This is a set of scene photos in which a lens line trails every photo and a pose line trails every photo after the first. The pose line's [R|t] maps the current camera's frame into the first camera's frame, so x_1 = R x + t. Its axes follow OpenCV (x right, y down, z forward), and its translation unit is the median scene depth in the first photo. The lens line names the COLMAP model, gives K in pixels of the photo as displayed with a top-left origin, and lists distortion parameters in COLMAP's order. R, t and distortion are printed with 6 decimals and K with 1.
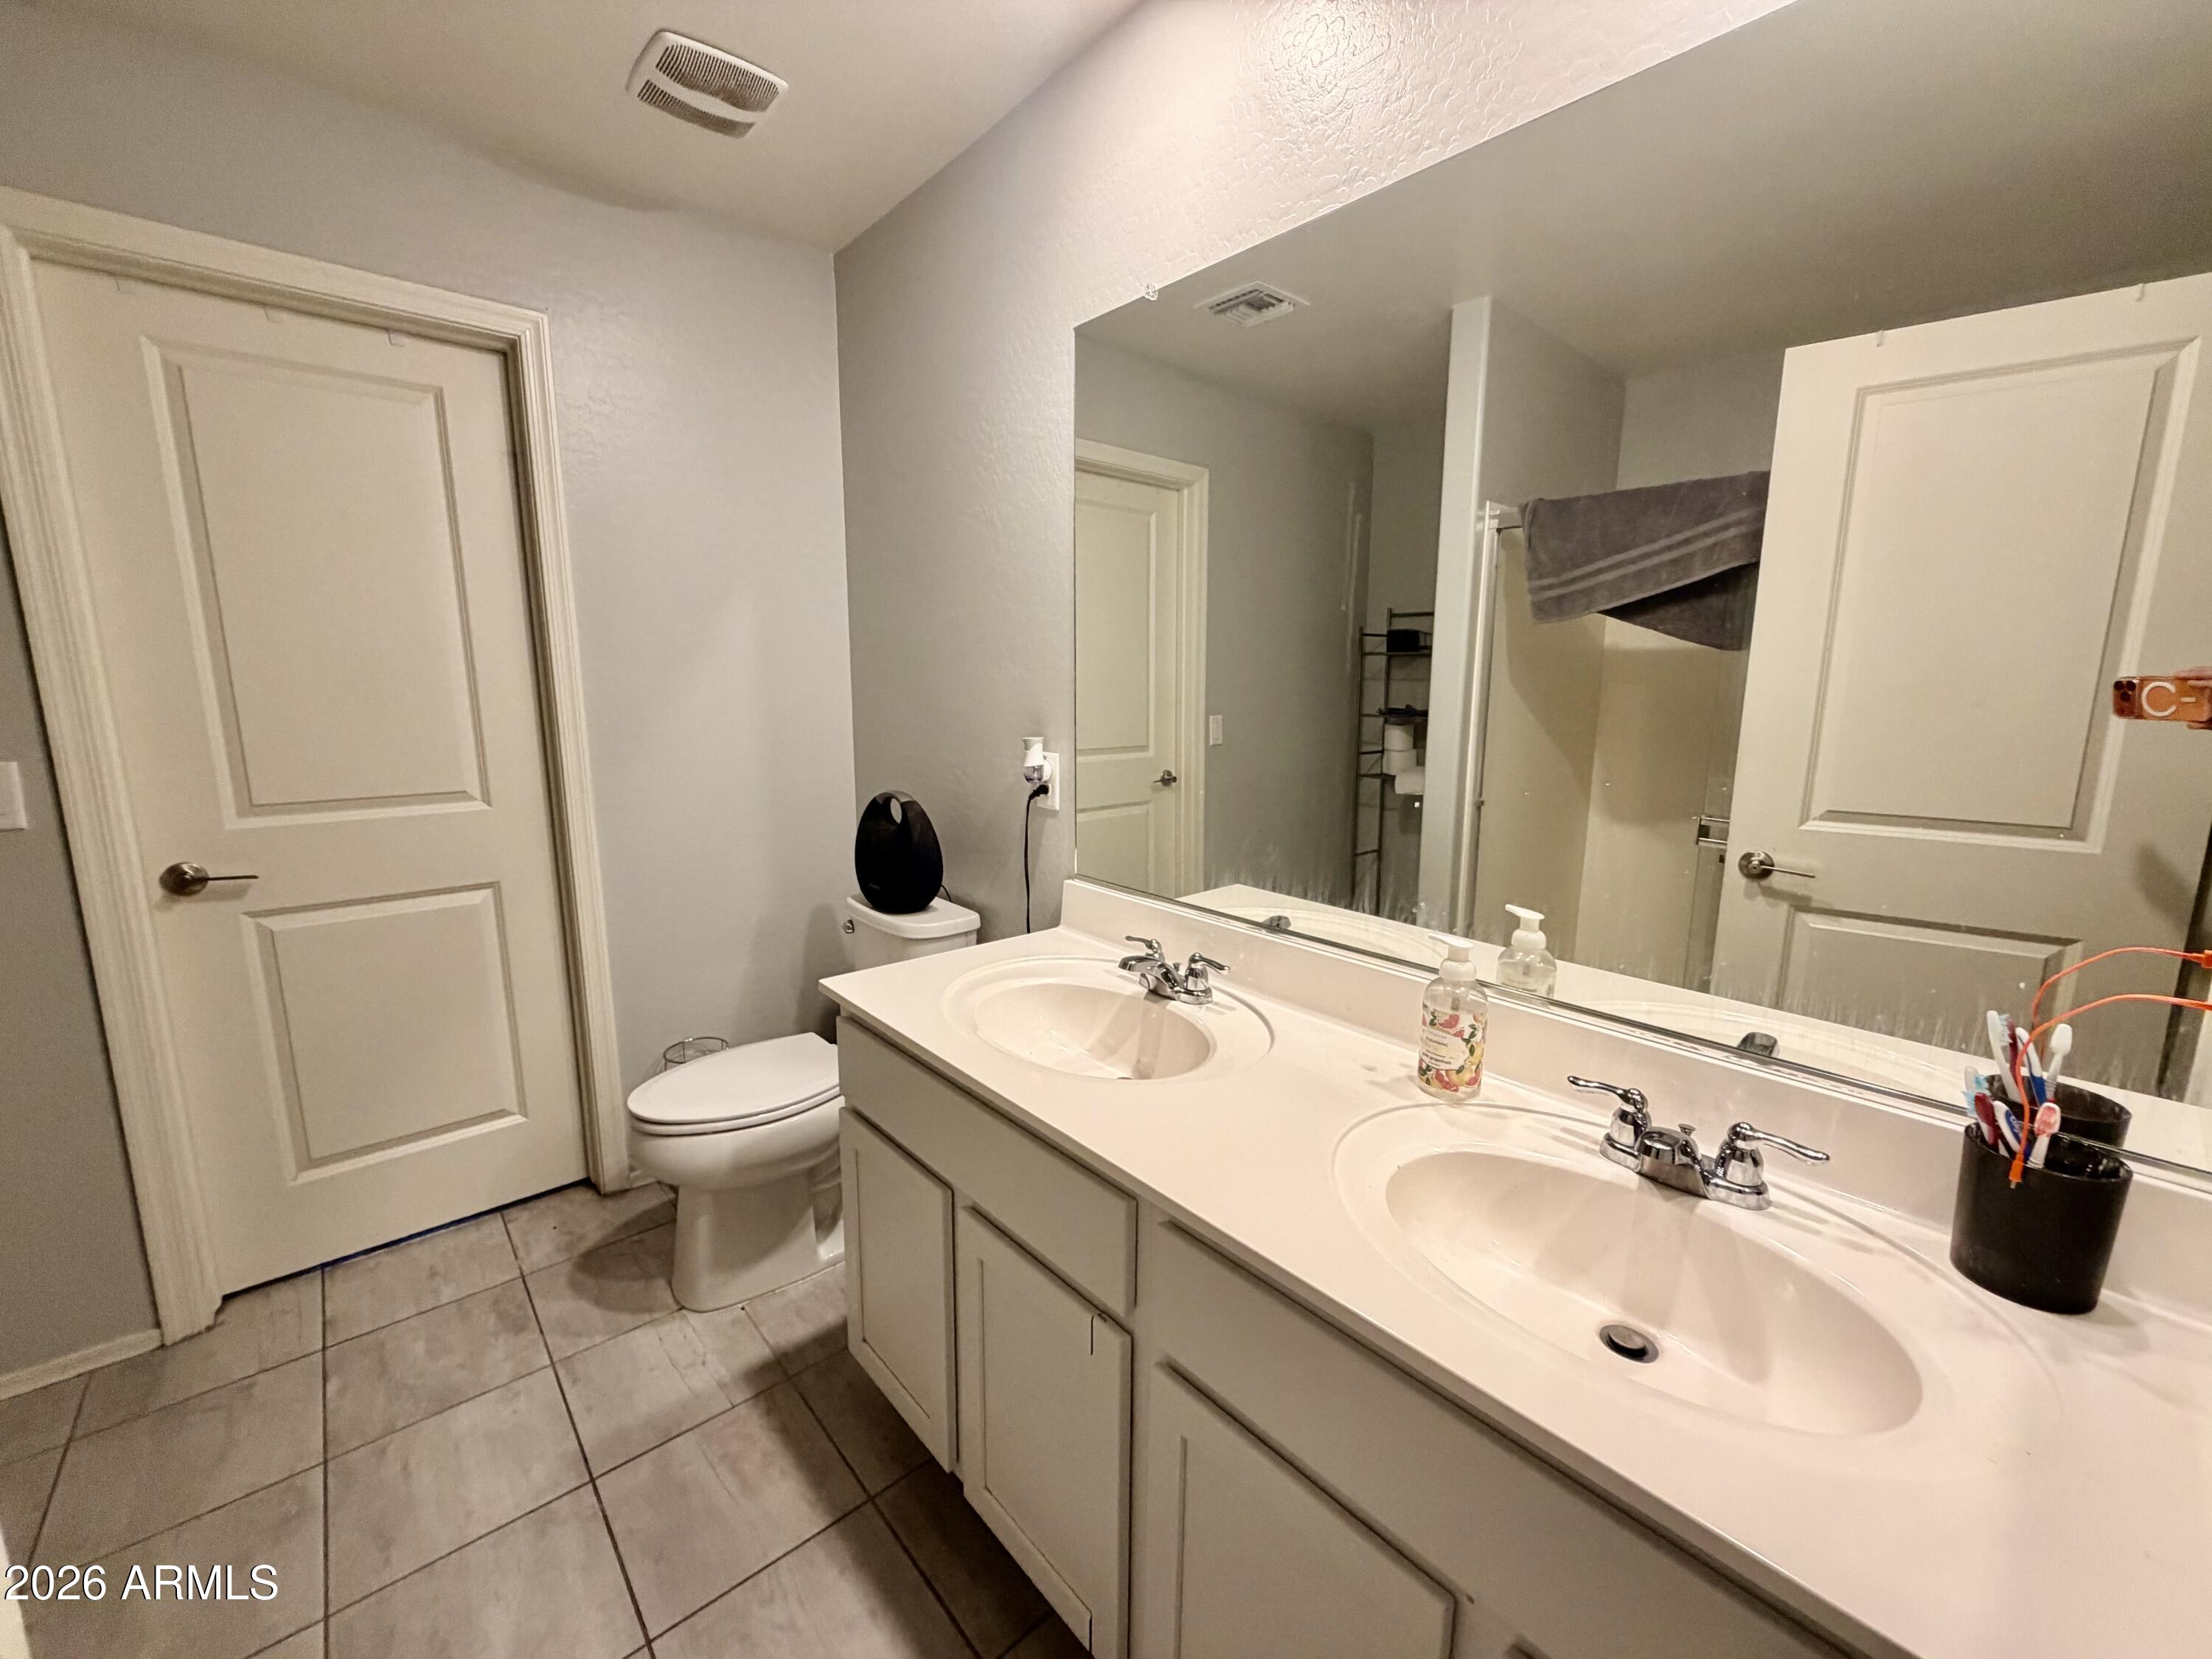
lens RADIAL K [[886.7, 0, 1106.0], [0, 886.7, 829.5], [0, 0, 1]] dist [0.000087, -0.000056]
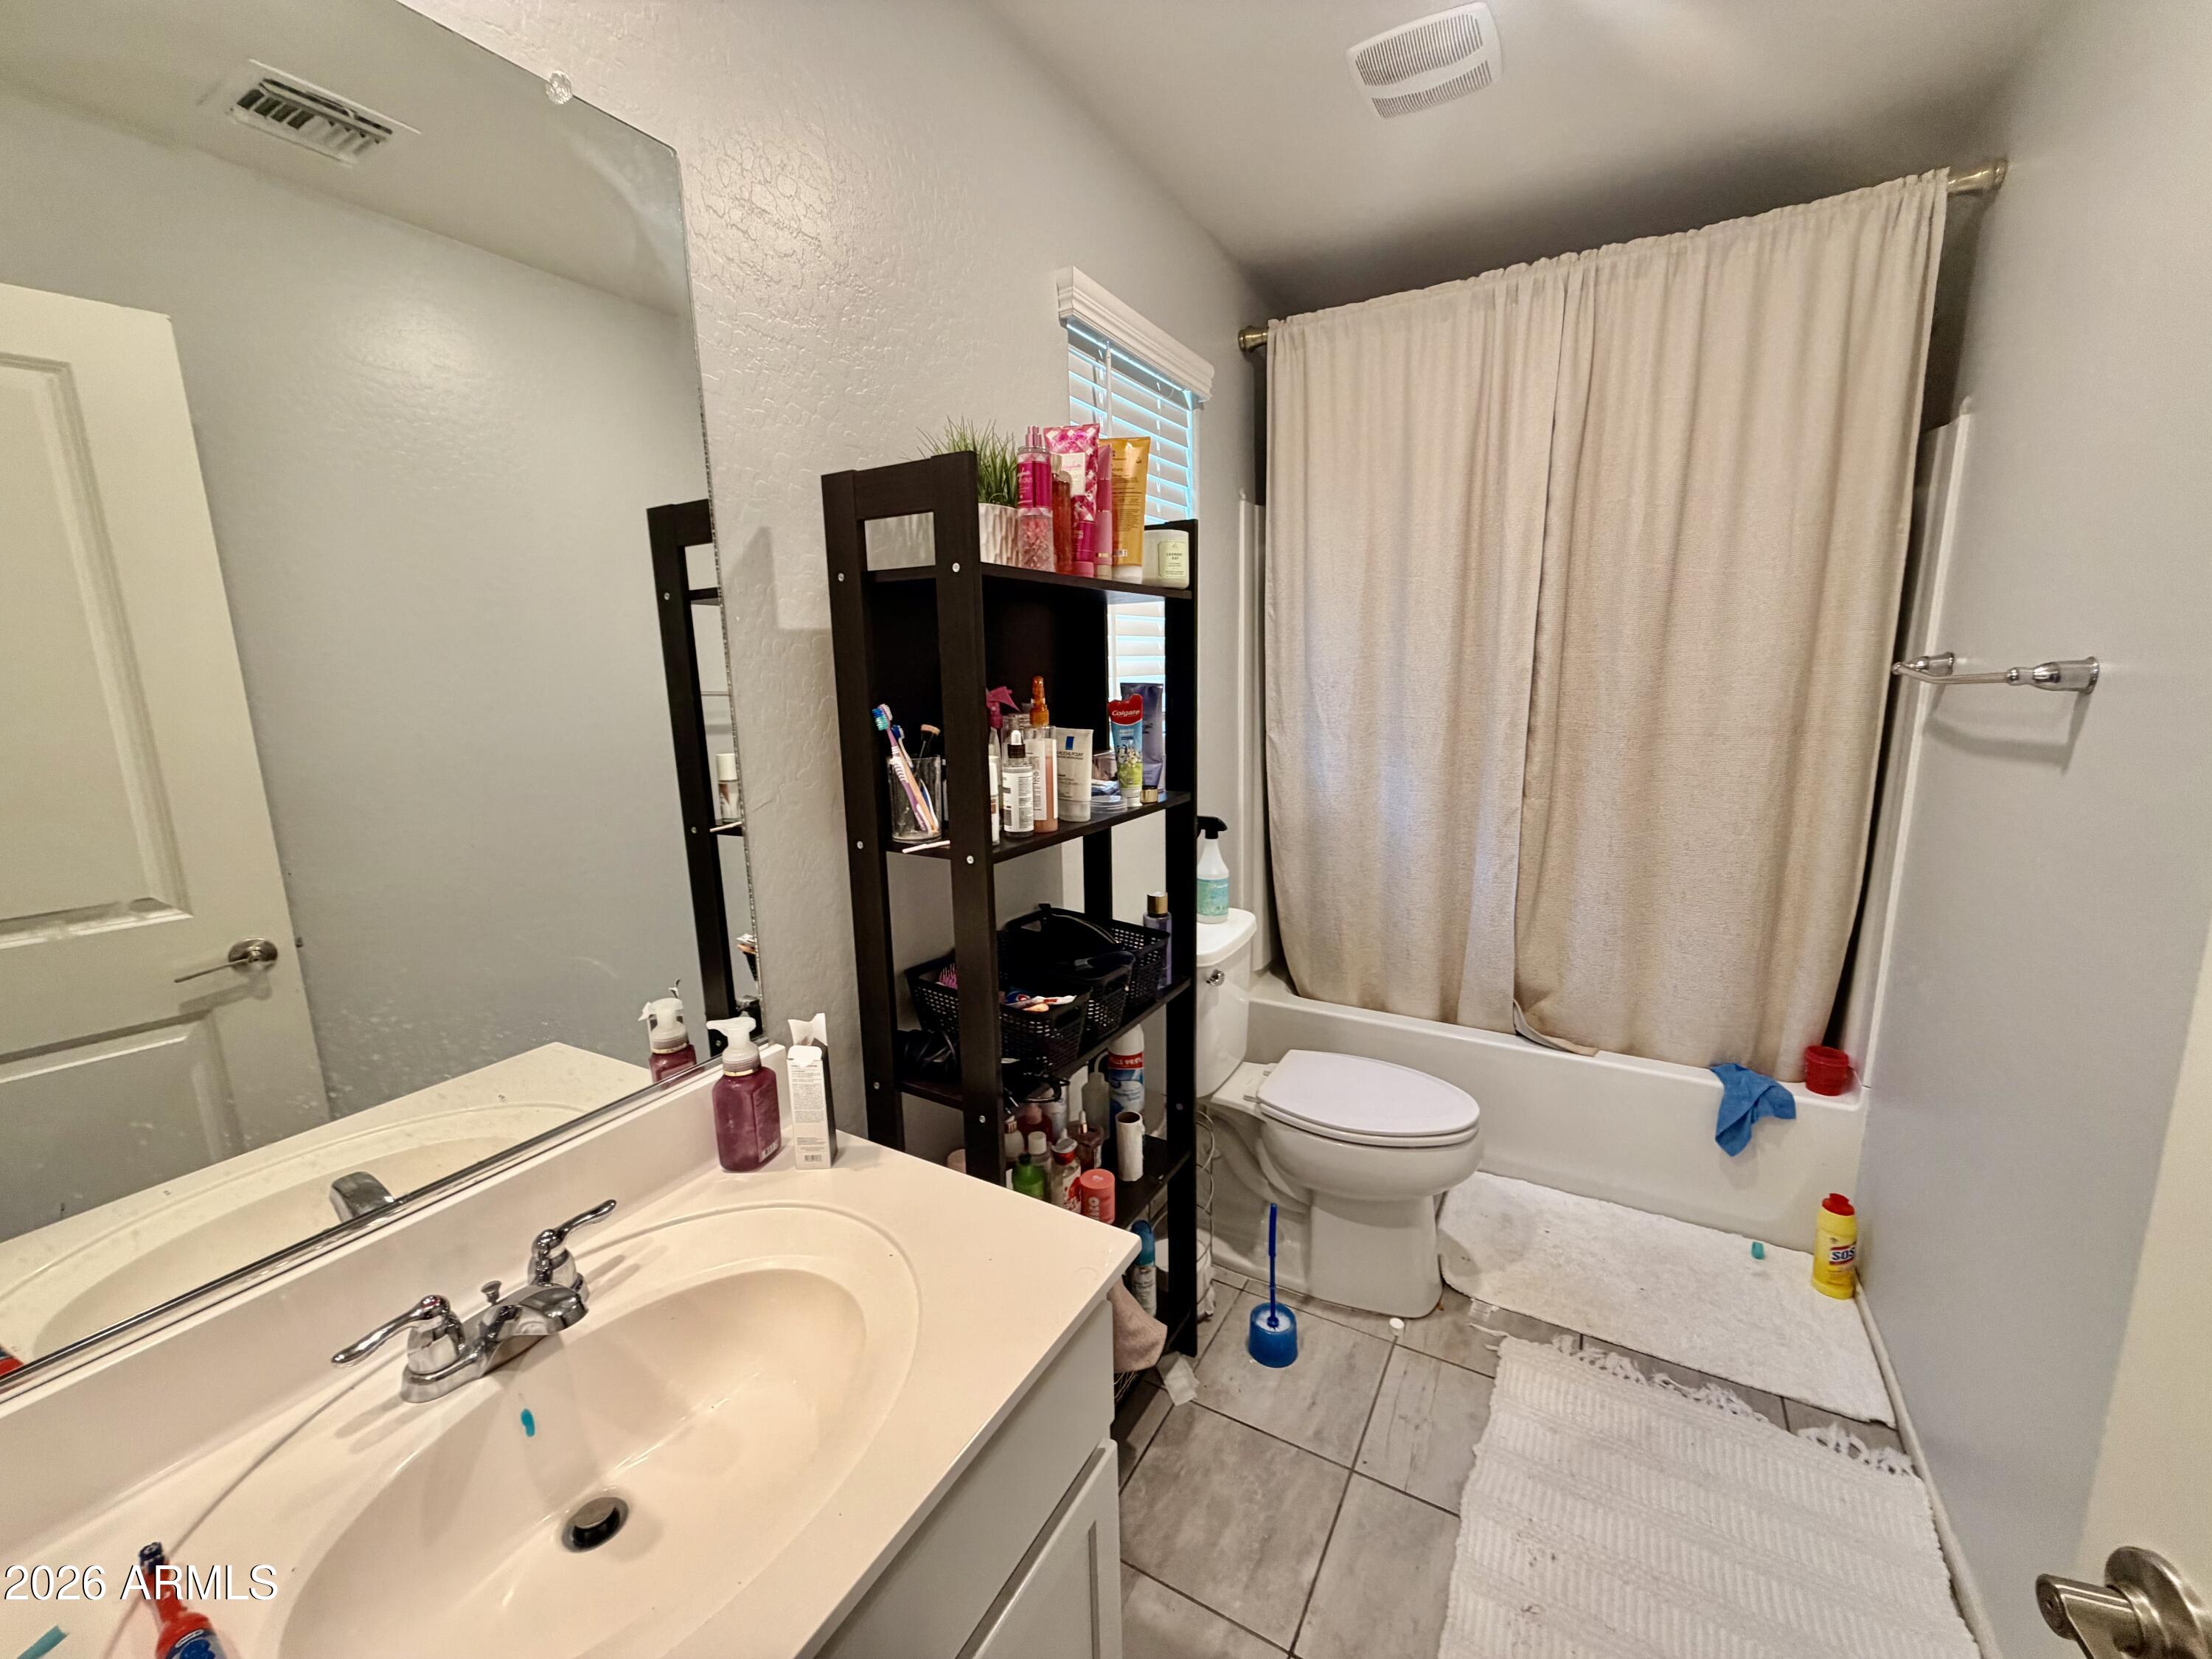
lens RADIAL K [[886.7, 0, 1106.0], [0, 886.7, 829.5], [0, 0, 1]] dist [0.000087, -0.000056]
pose [[-0.326005, -0.166992, 0.930502, -0.245497], [0.183884, 0.954275, 0.235683, -0.168262], [-0.927312, 0.247939, -0.280391, 0.614201]]
